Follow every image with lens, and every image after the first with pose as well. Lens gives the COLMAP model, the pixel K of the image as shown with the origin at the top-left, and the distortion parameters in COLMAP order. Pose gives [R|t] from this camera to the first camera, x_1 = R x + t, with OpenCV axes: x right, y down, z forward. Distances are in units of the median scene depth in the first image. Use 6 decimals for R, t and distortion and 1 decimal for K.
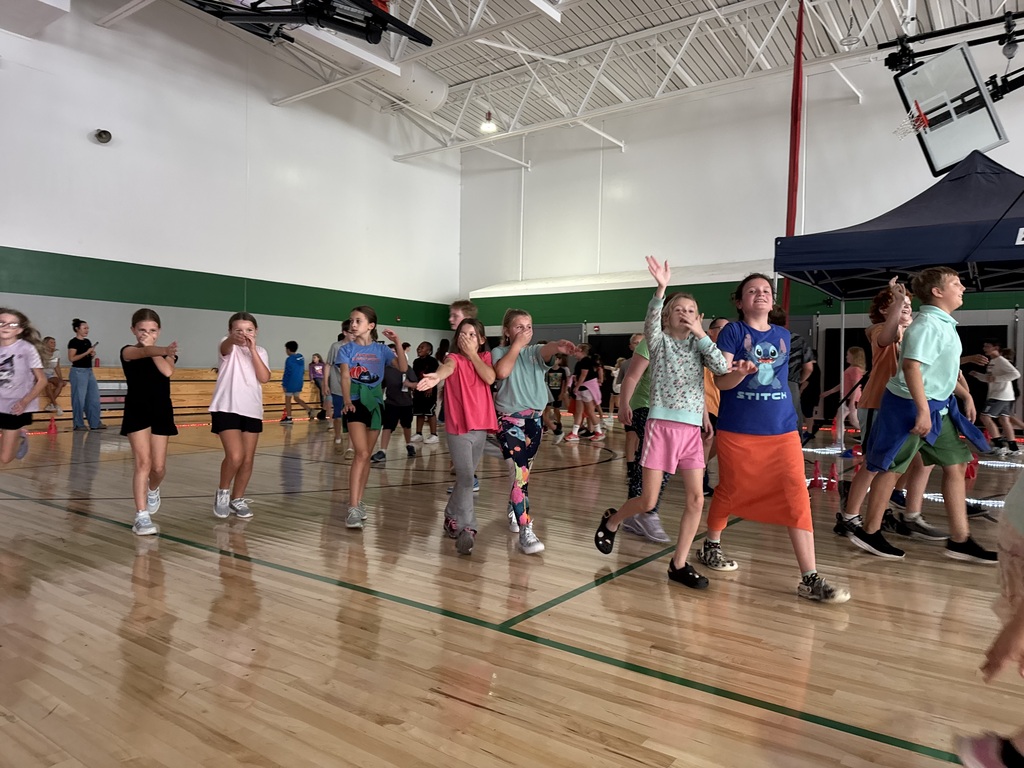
lens RADIAL K [[750.4, 0, 532.8], [0, 750.4, 381.5], [0, 0, 1]] dist [0.050951, -0.103831]
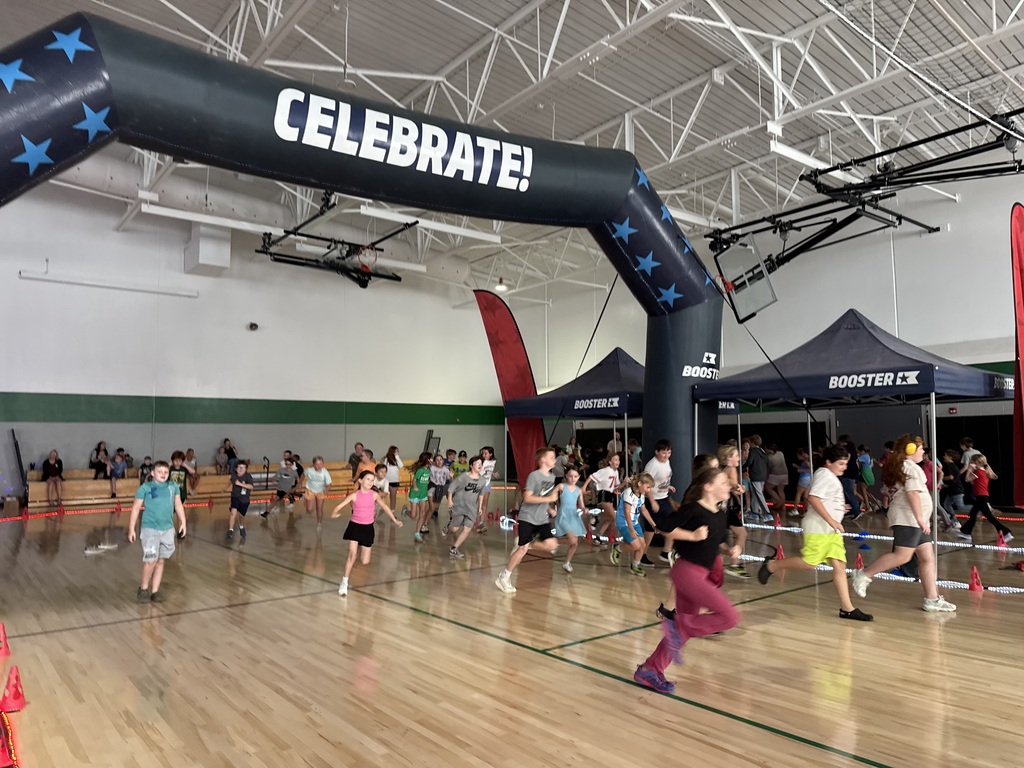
lens RADIAL K [[750.4, 0, 532.8], [0, 750.4, 381.5], [0, 0, 1]] dist [0.050951, -0.103831]
pose [[0.957582, -0.043805, -0.284812, 0.552772], [0.021410, 0.996462, -0.081276, -0.056877], [0.287365, 0.071731, 0.955131, -0.467560]]
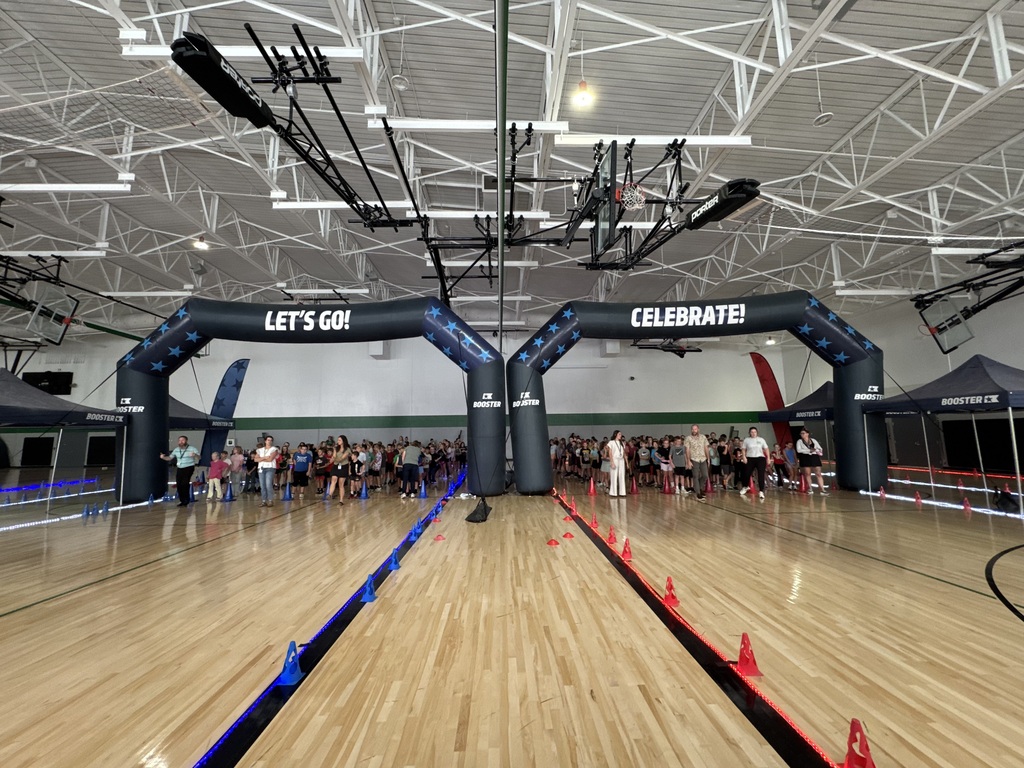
lens RADIAL K [[422.4, 0, 512.0], [0, 422.4, 384.0], [0, 0, 1]] dist [-0.003076, -0.000748]
pose [[0.594435, -0.114528, -0.795946, 0.737416], [0.019203, 0.991546, -0.128330, -0.060326], [0.803914, 0.060999, 0.591608, -0.692329]]
